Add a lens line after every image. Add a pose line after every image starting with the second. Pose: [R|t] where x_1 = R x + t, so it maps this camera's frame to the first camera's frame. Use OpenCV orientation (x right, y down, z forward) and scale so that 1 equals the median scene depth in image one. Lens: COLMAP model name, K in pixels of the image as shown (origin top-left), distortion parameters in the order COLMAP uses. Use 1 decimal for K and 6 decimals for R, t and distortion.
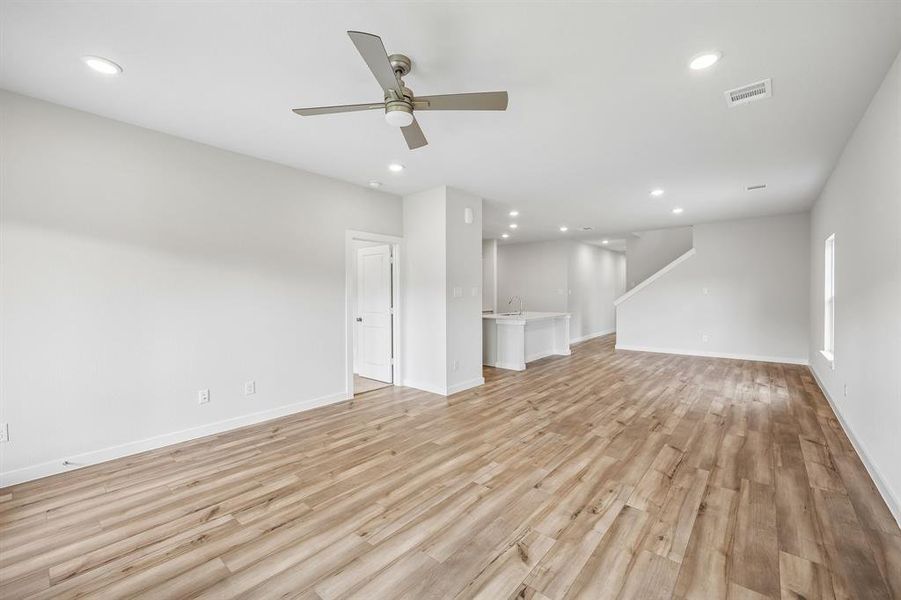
lens RADIAL K [[363.9, 0, 451.7], [0, 363.9, 296.7], [0, 0, 1]] dist [0.001240, -0.000147]
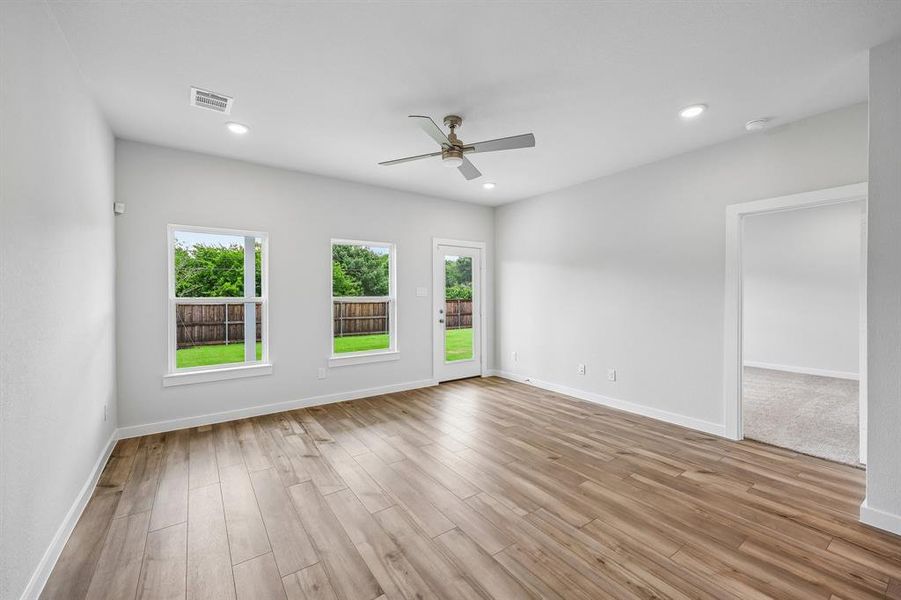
lens RADIAL K [[363.9, 0, 451.7], [0, 363.9, 296.7], [0, 0, 1]] dist [0.001240, -0.000147]
pose [[-0.242737, 0.008633, -0.970054, 0.843637], [-0.005238, 0.999934, 0.010210, -0.007804], [0.970078, 0.007559, -0.242676, 0.971974]]
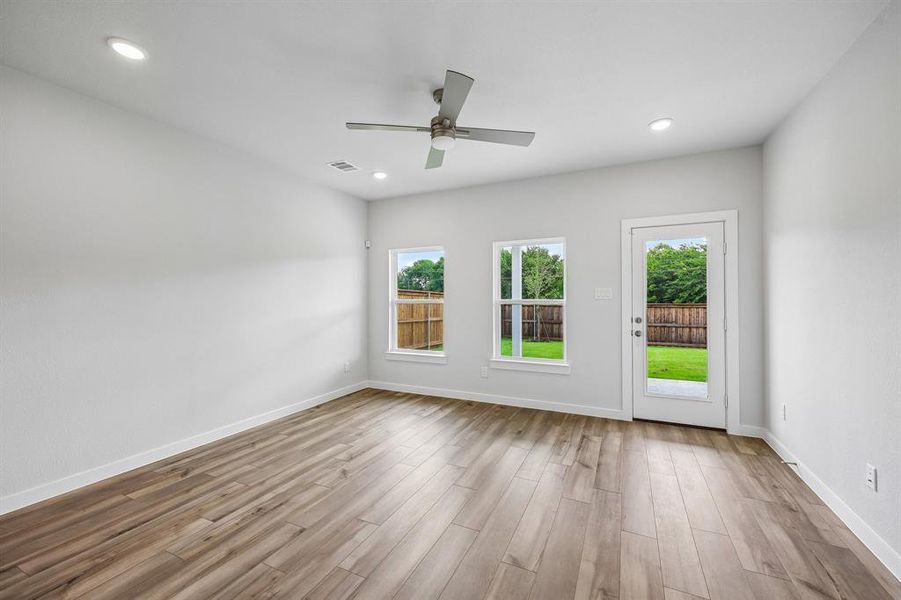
lens RADIAL K [[363.9, 0, 451.7], [0, 363.9, 296.7], [0, 0, 1]] dist [0.001240, -0.000147]
pose [[-0.964794, 0.004820, -0.262962, 0.098451], [0.003715, 0.999982, 0.004702, -0.008186], [0.262979, 0.003559, -0.964795, 1.549079]]
